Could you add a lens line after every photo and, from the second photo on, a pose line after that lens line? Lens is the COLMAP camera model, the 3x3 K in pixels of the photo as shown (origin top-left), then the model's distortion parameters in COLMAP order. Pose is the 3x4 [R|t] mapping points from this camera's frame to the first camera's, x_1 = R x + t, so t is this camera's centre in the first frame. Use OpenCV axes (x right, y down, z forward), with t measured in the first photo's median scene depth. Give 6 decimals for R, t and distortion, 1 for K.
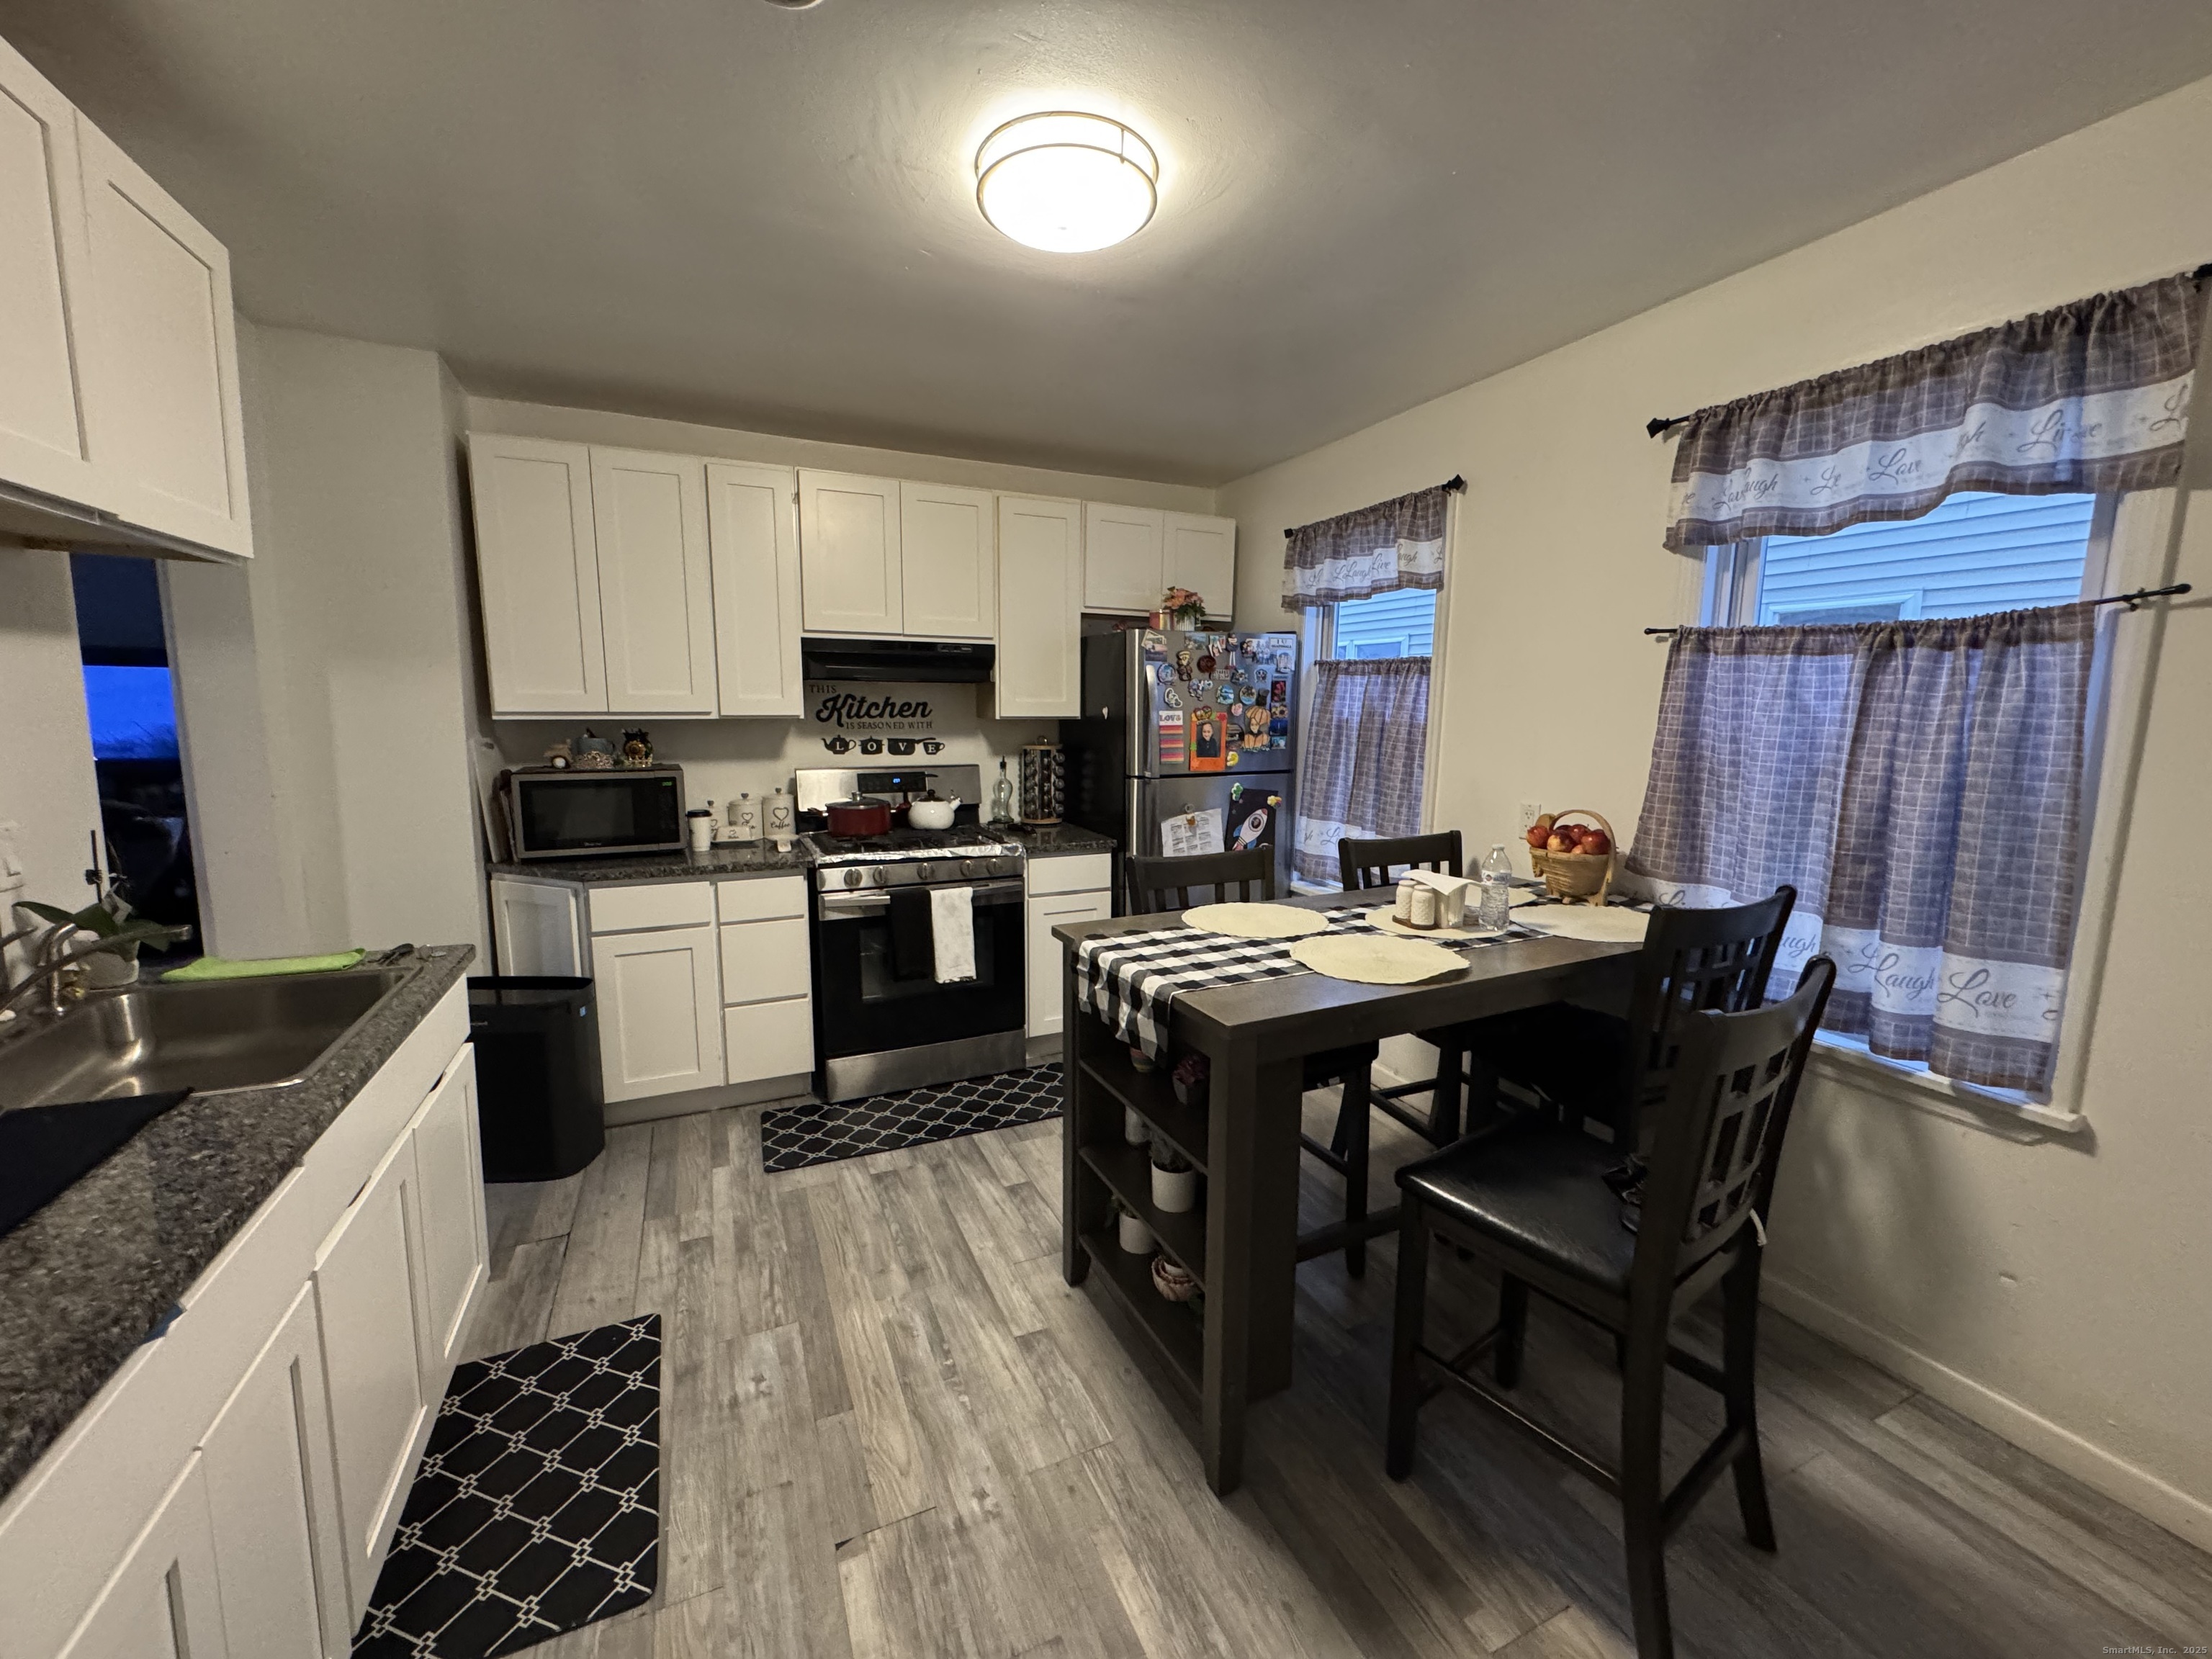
lens RADIAL K [[879.2, 0, 1106.3], [0, 879.2, 830.2], [0, 0, 1]] dist [-0.004197, -0.000476]
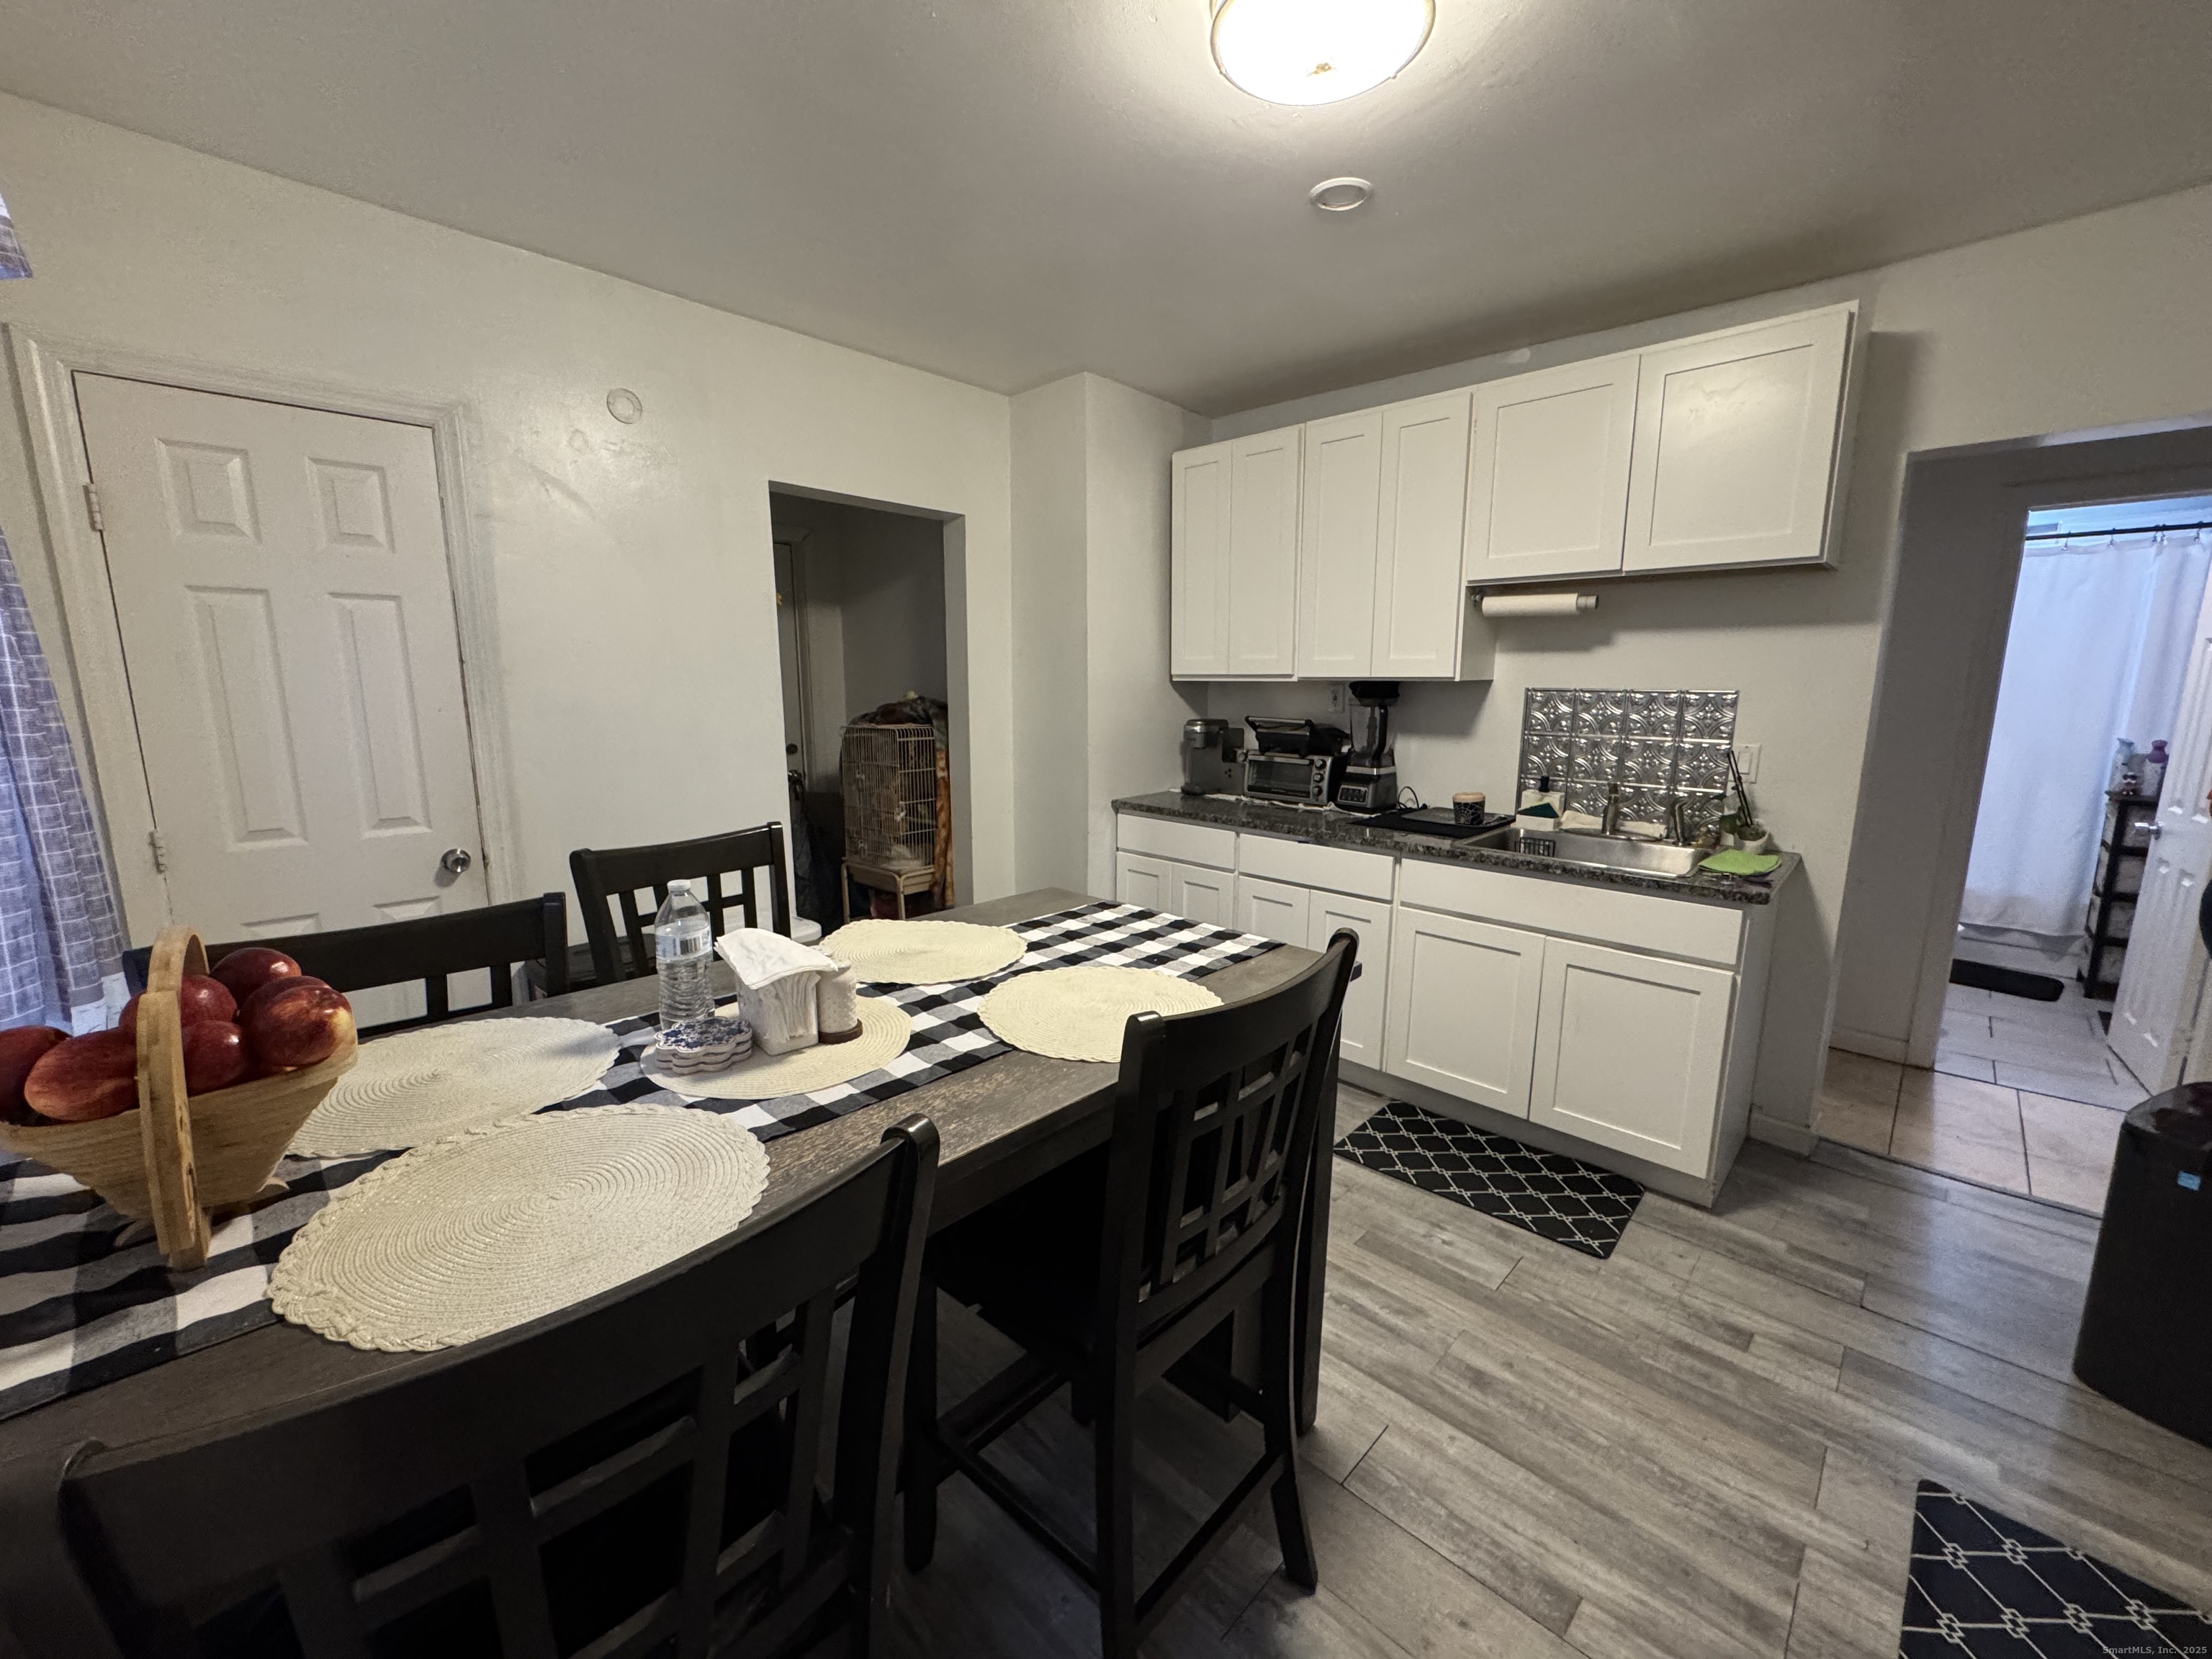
lens RADIAL K [[879.2, 0, 1106.7], [0, 879.2, 834.8], [0, 0, 1]] dist [-0.004197, -0.000476]
pose [[-0.933915, 0.039199, -0.355339, 0.370410], [-0.067220, 0.956986, 0.282240, -0.171851], [0.351118, 0.287474, -0.891108, 1.503194]]
